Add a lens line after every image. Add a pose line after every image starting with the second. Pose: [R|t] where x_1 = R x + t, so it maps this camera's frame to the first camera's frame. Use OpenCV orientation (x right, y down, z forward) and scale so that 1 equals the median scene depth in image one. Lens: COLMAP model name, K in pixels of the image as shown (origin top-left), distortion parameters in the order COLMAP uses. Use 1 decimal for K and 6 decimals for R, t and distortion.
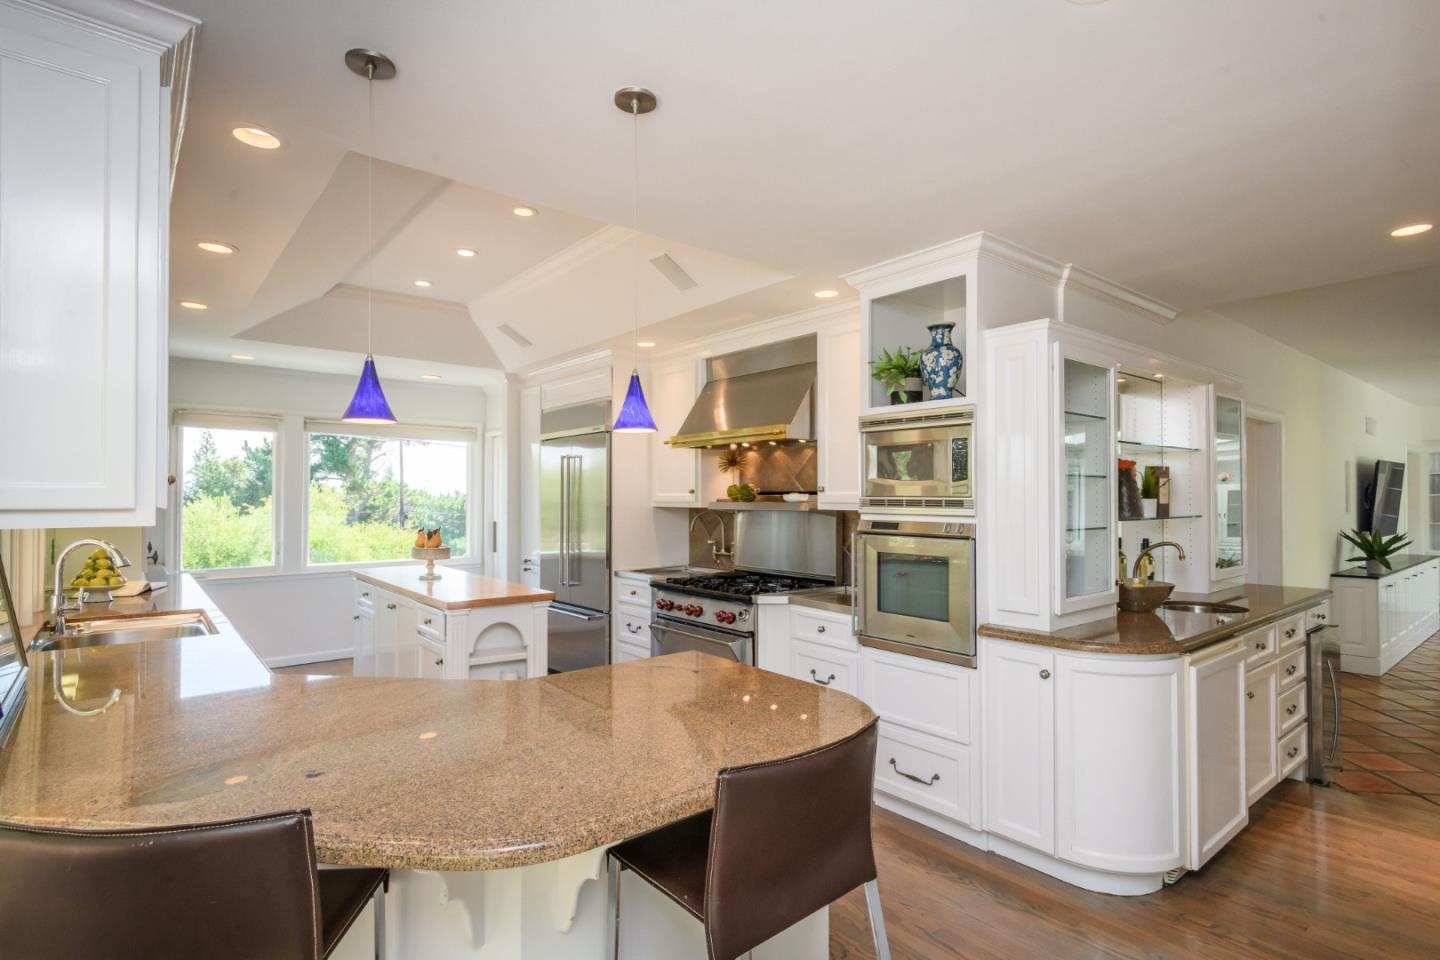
lens RADIAL K [[722.7, 0, 720.0], [0, 722.7, 480.0], [0, 0, 1]] dist [0.001216, 0.000143]
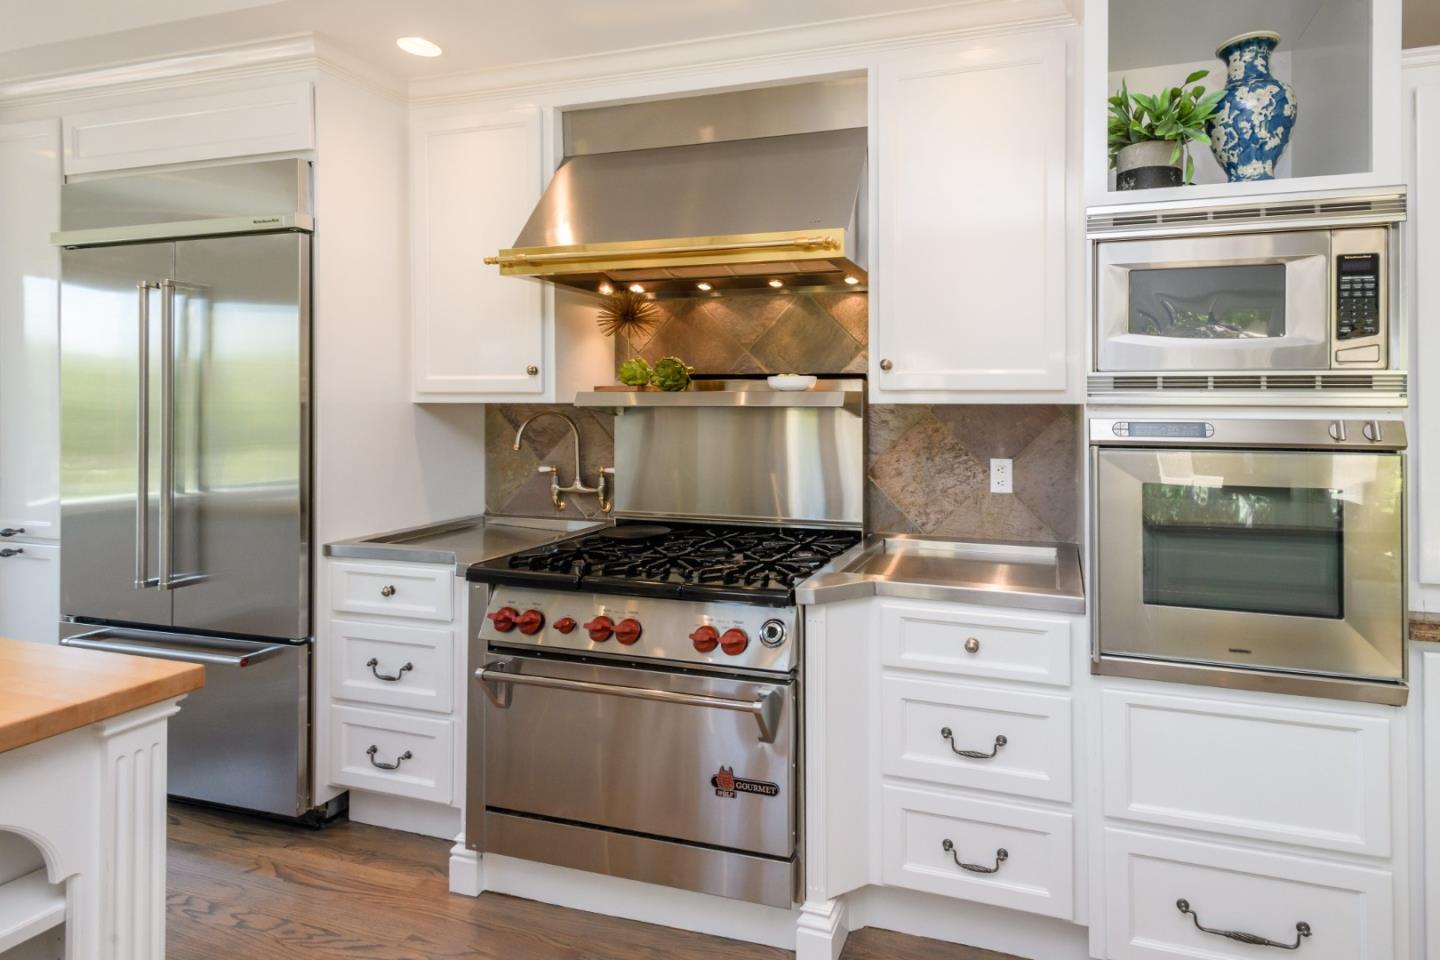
lens RADIAL K [[622.4, 0, 721.2], [0, 622.4, 416.6], [0, 0, 1]] dist [0.008186, 0.000039]
pose [[0.810479, 0.000938, 0.585767, -0.195014], [-0.018234, 0.999554, 0.023629, 0.037049], [-0.585484, -0.029832, 0.810135, 0.616168]]
